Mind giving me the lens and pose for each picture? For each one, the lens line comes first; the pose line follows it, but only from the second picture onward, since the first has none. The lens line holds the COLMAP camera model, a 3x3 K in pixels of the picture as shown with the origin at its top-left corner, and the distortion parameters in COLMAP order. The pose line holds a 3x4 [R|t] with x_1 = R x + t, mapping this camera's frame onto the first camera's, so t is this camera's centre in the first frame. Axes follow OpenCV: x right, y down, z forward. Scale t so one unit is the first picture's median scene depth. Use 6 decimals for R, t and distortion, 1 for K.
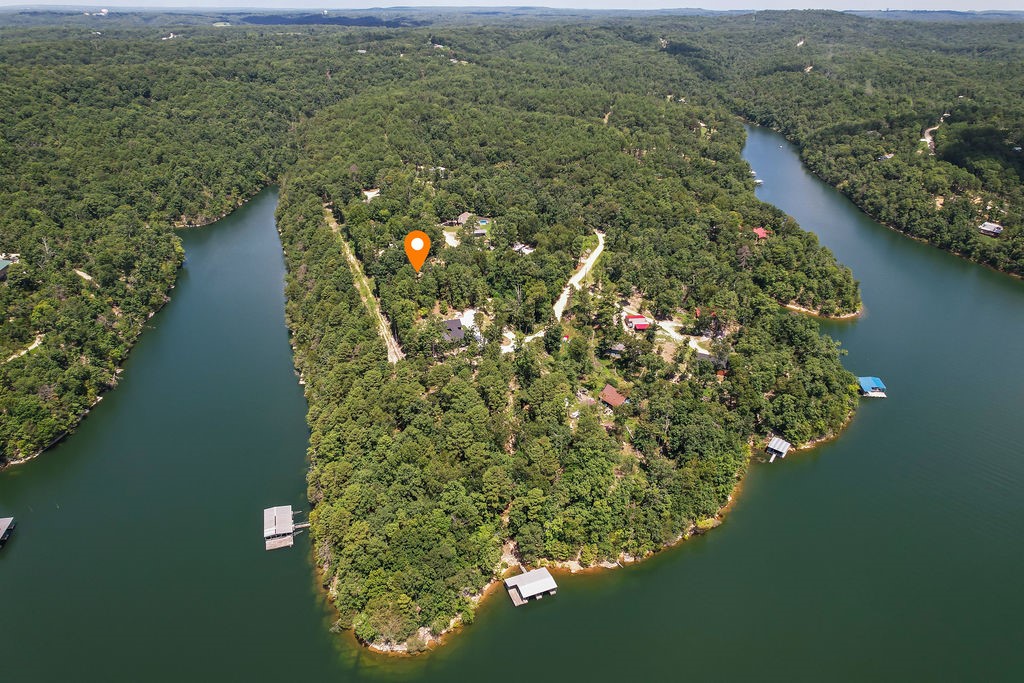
lens RADIAL K [[672.3, 0, 514.8], [0, 672.3, 339.6], [0, 0, 1]] dist [-0.085338, 0.075014]
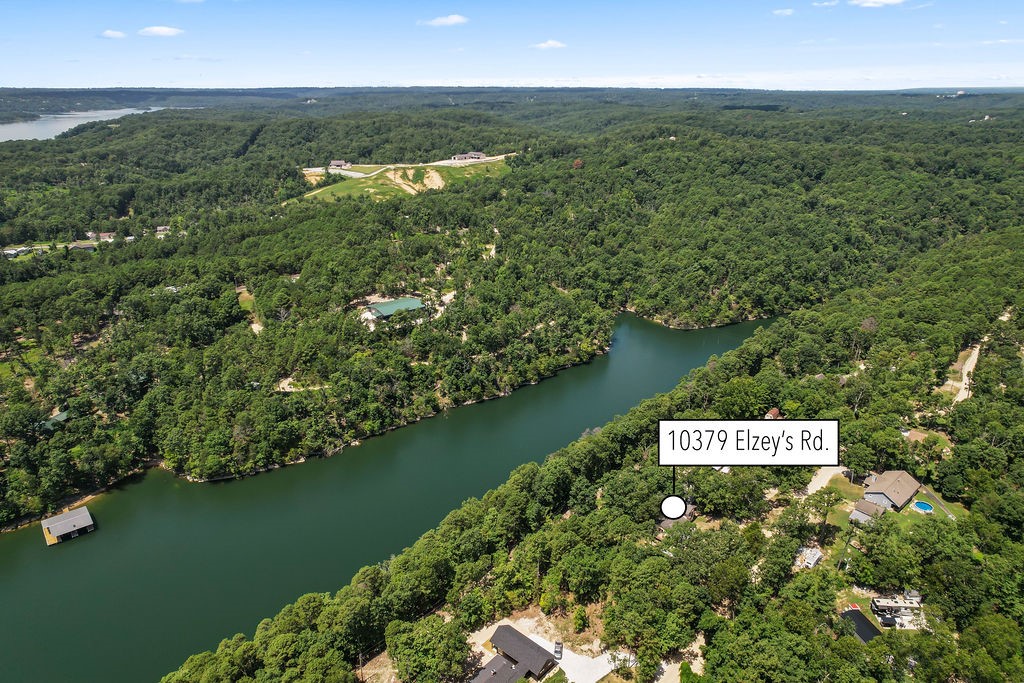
lens RADIAL K [[672.3, 0, 514.8], [0, 672.3, 339.6], [0, 0, 1]] dist [-0.085338, 0.075014]
pose [[0.430680, 0.315164, -0.845687, 0.106812], [-0.402536, 0.905756, 0.132551, -0.124632], [0.807762, 0.283332, 0.516956, 0.261111]]
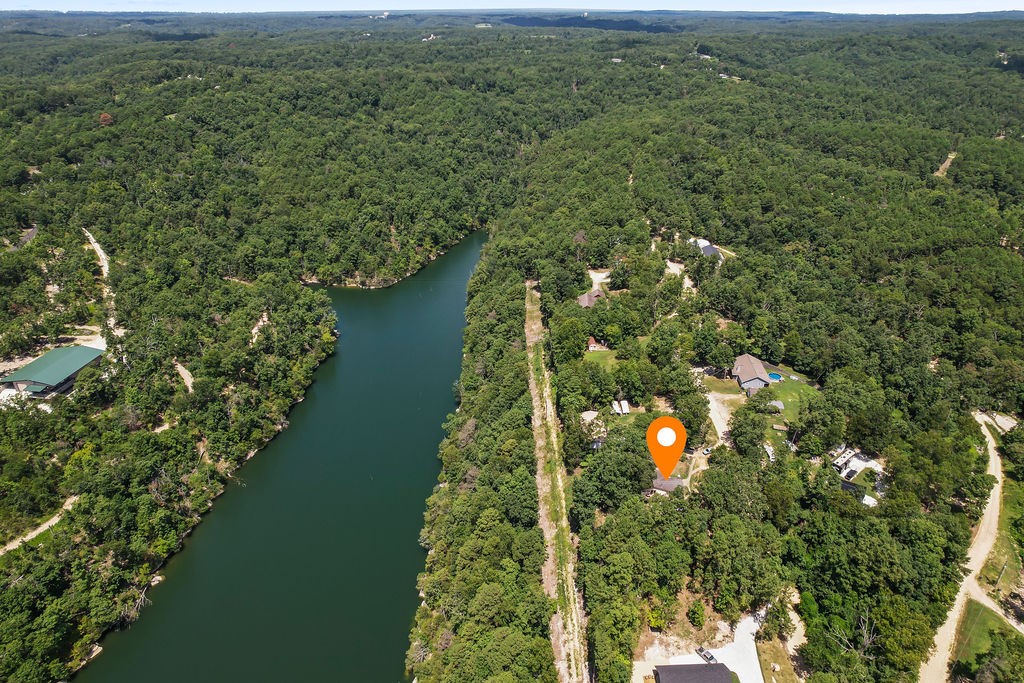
lens RADIAL K [[672.3, 0, 514.8], [0, 672.3, 339.6], [0, 0, 1]] dist [-0.085338, 0.075014]
pose [[0.939237, 0.150453, -0.308543, -0.046677], [-0.151796, 0.988214, 0.019797, -0.100213], [0.307884, 0.028242, 0.951005, 0.200457]]
